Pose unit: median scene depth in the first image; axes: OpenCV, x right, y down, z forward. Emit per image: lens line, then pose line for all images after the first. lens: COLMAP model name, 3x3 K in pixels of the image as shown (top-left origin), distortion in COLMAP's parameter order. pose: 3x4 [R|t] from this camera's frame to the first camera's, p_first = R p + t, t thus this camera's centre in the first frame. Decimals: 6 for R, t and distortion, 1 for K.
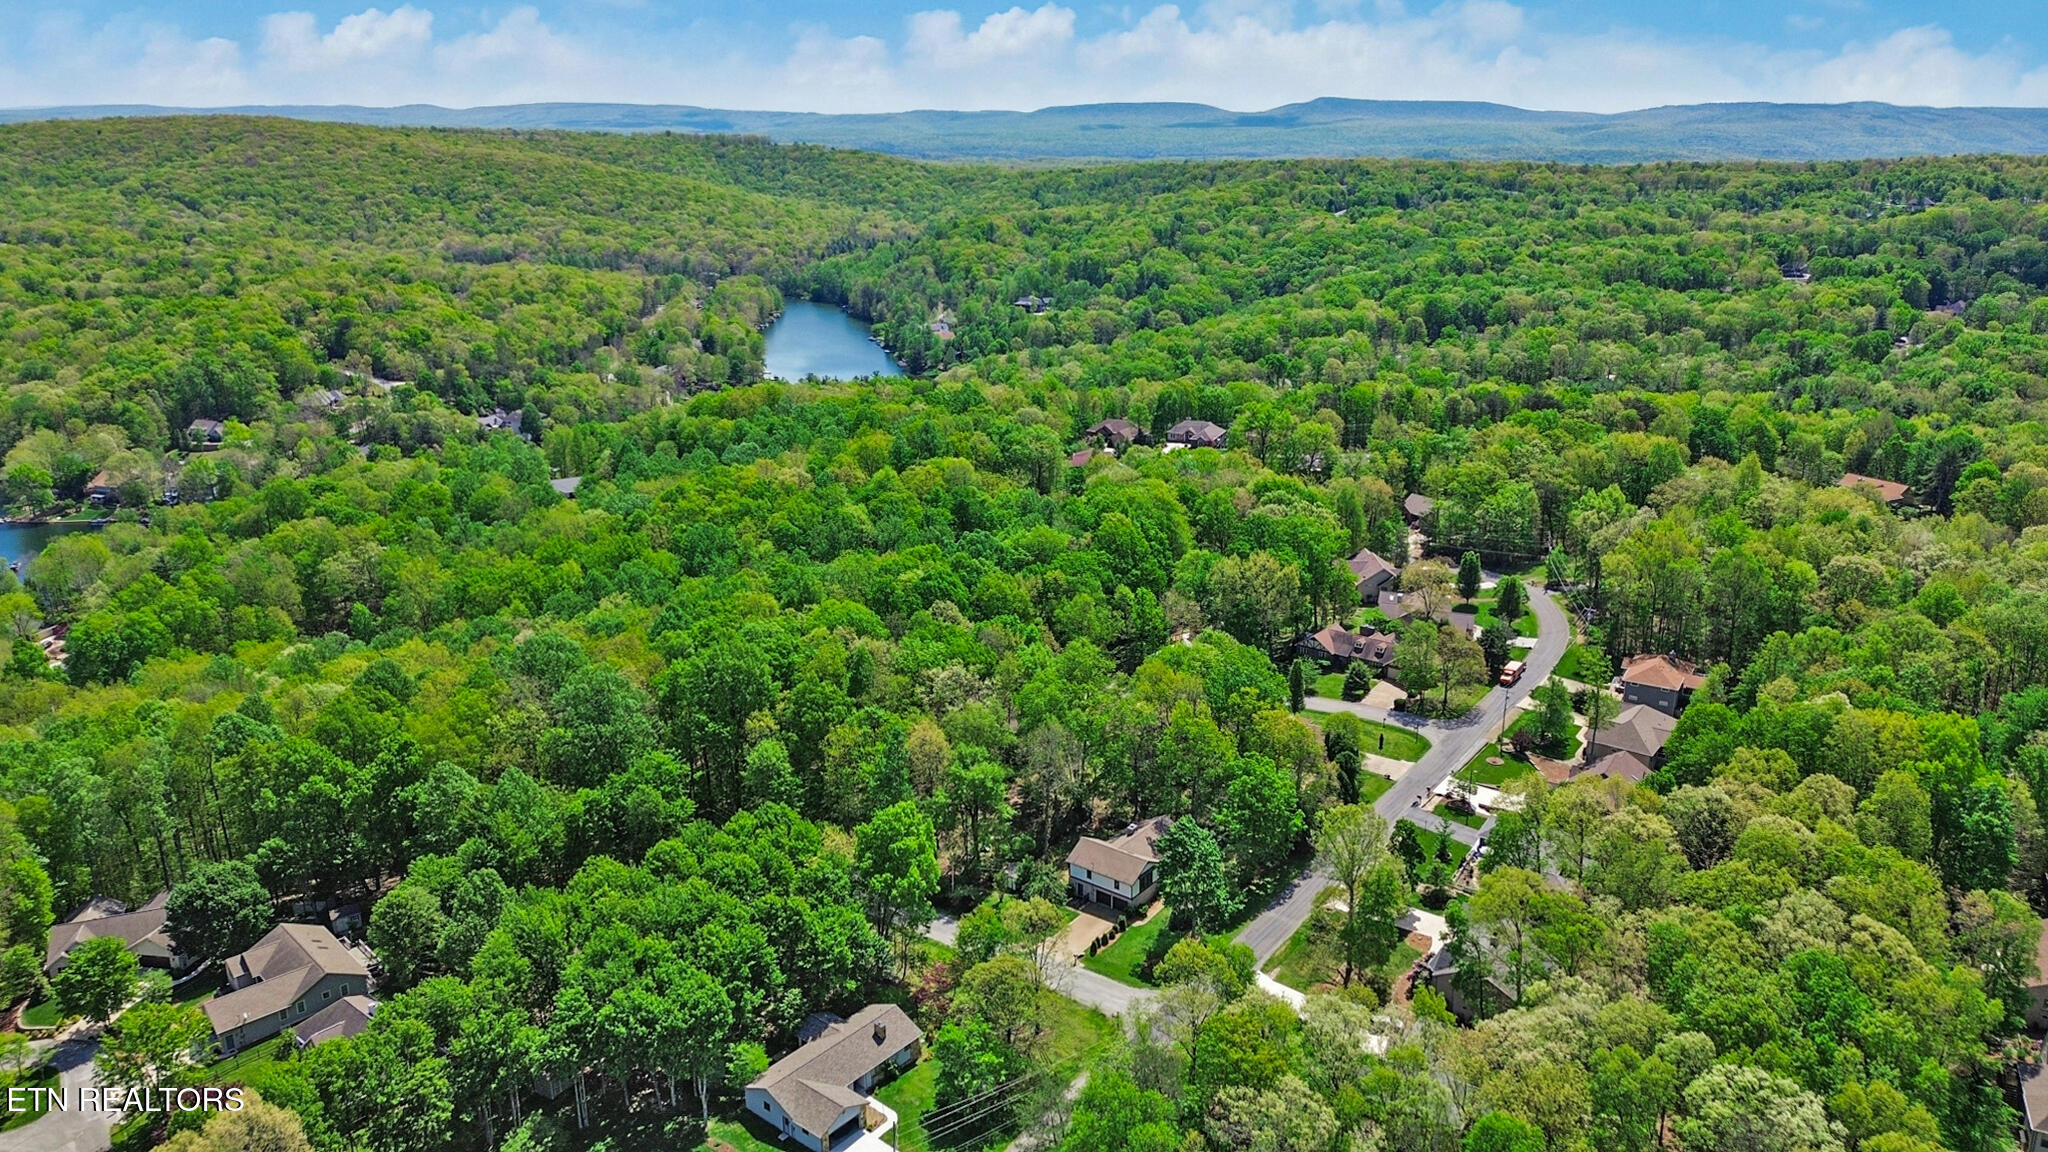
lens RADIAL K [[1571.3, 0, 957.1], [0, 1571.3, 574.0], [0, 0, 1]] dist [0.052511, -0.041873]
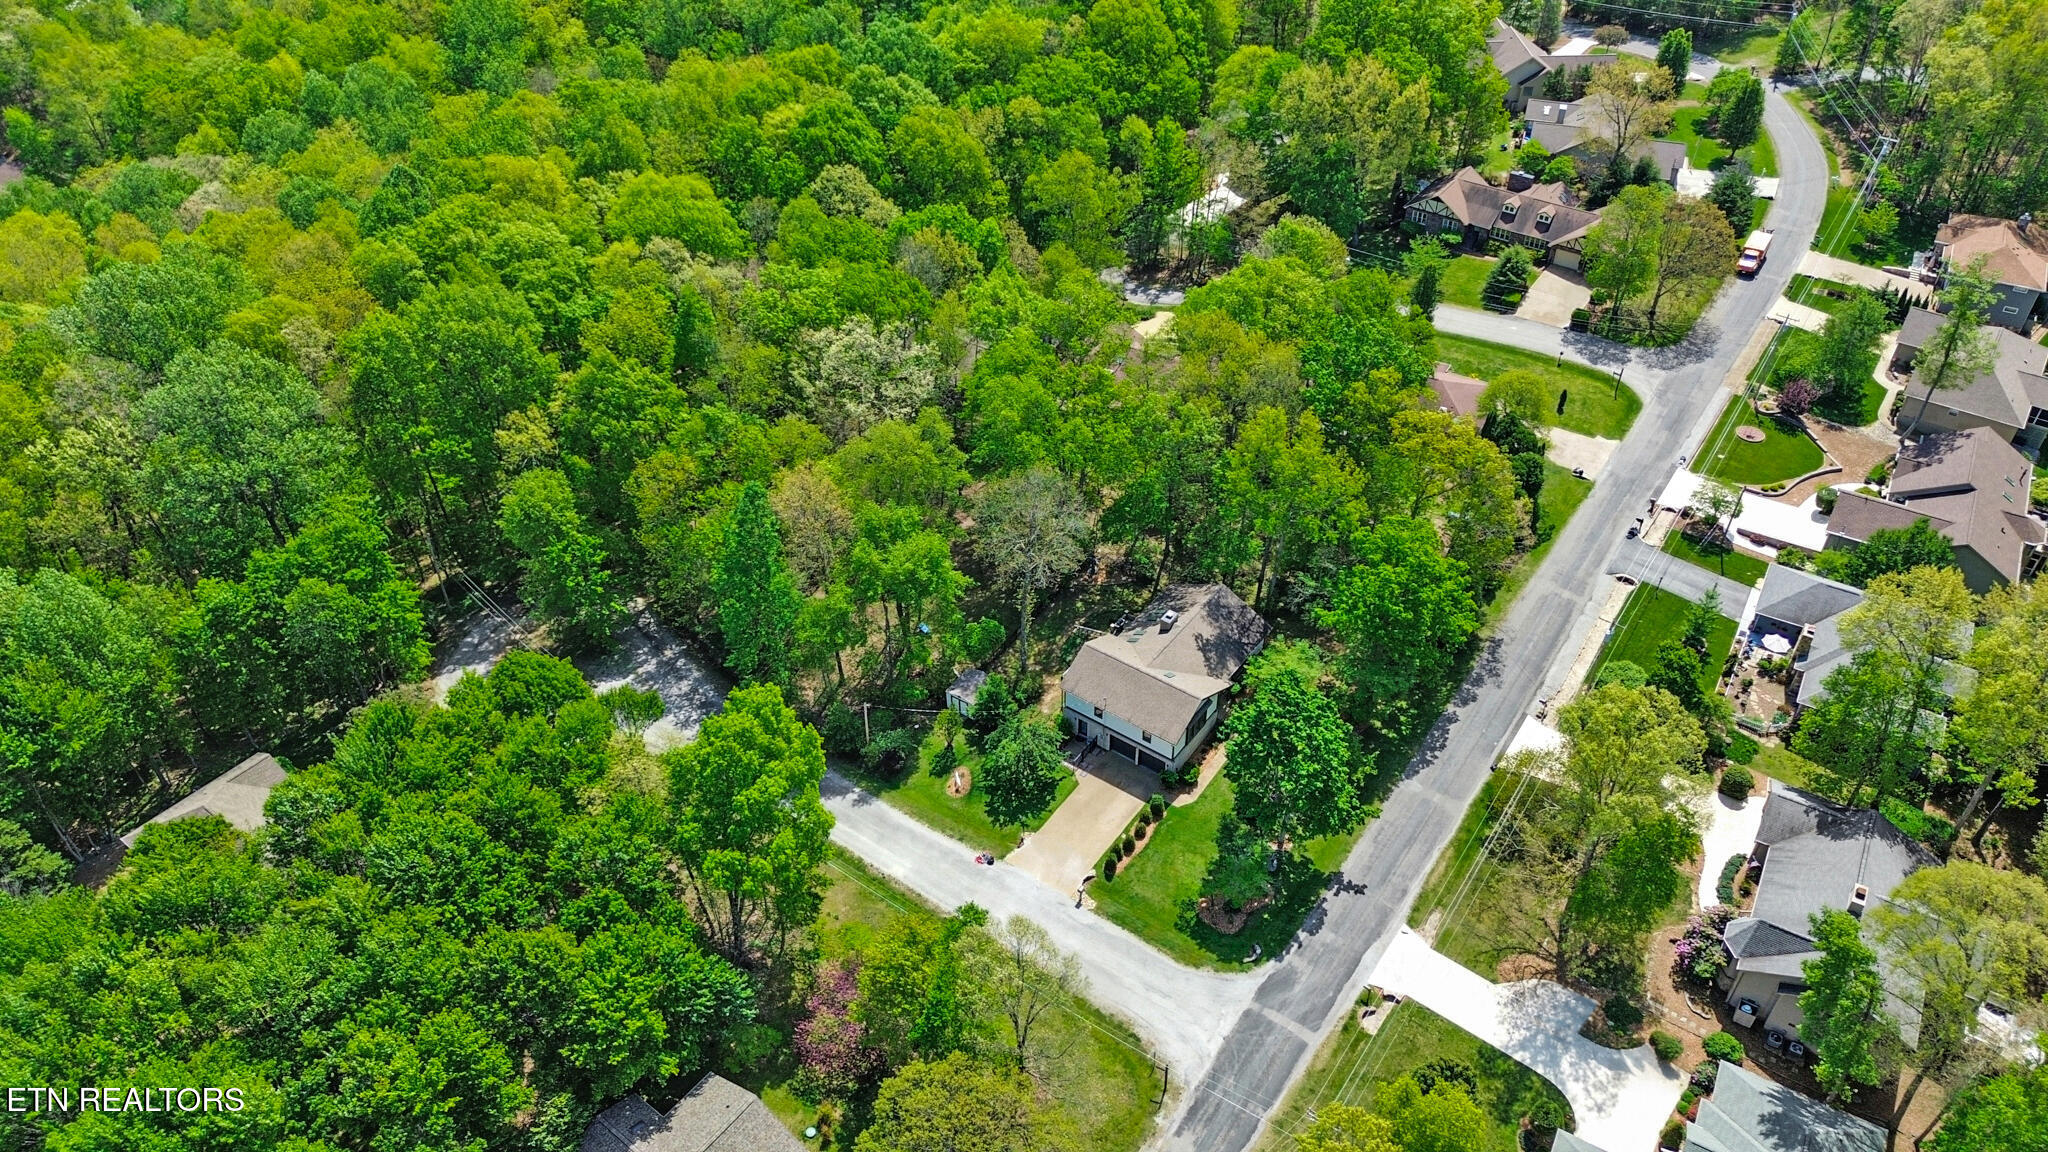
lens RADIAL K [[1571.3, 0, 957.1], [0, 1571.3, 574.0], [0, 0, 1]] dist [0.052511, -0.041873]
pose [[0.999008, -0.034898, 0.027664, 0.014163], [0.022313, 0.929857, 0.367243, -0.059739], [-0.038540, -0.366261, 0.929714, 0.396296]]
